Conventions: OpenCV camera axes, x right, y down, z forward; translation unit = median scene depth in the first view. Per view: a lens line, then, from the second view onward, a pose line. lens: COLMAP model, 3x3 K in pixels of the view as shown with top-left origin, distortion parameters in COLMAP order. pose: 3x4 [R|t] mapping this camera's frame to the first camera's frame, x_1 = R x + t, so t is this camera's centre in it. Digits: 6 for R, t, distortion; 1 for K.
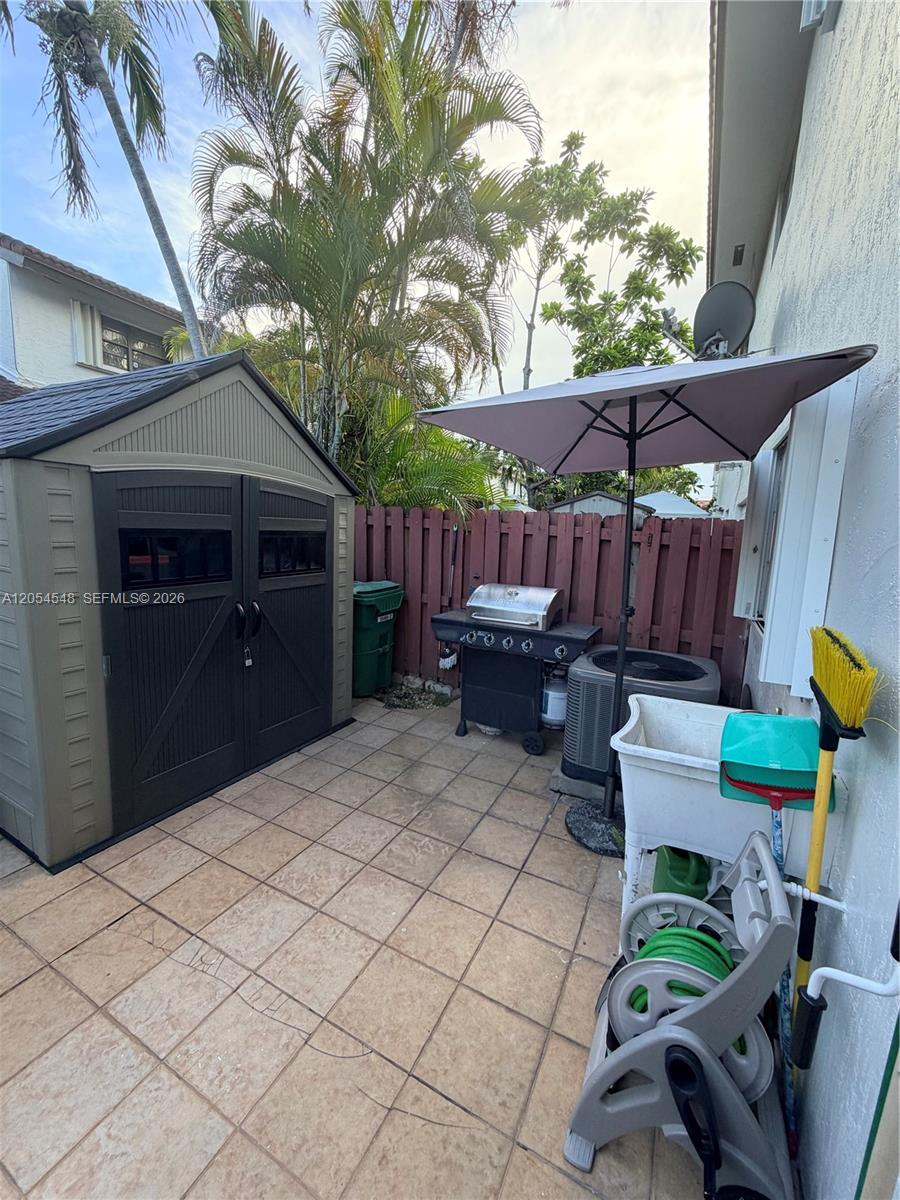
lens RADIAL K [[481.0, 0, 450.9], [0, 481.0, 593.3], [0, 0, 1]] dist [-0.000853, -0.000049]
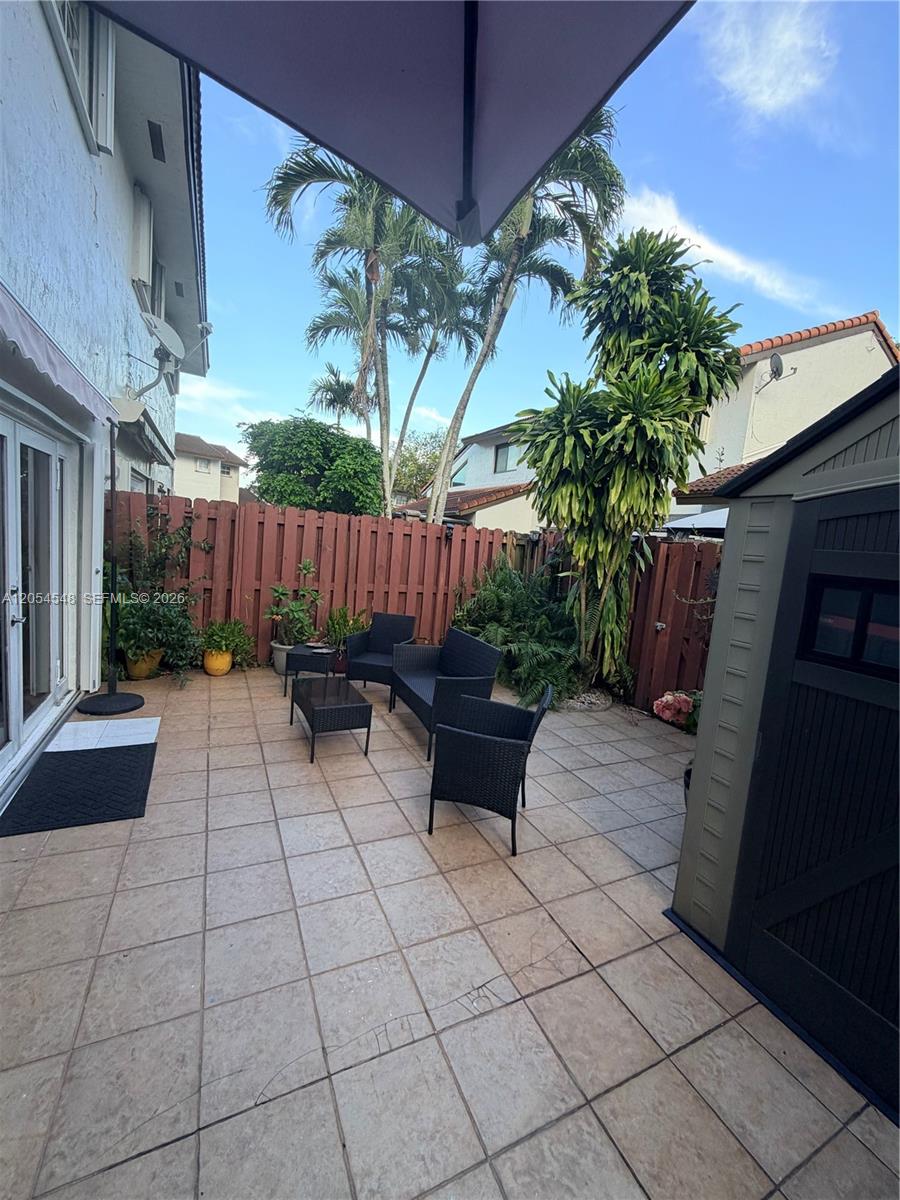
lens RADIAL K [[481.0, 0, 452.7], [0, 481.0, 594.0], [0, 0, 1]] dist [-0.000853, -0.000049]
pose [[-0.581251, 0.002193, -0.813721, 0.253029], [-0.231220, 0.958331, 0.167745, -0.120730], [0.780182, 0.285651, -0.556524, 1.139595]]
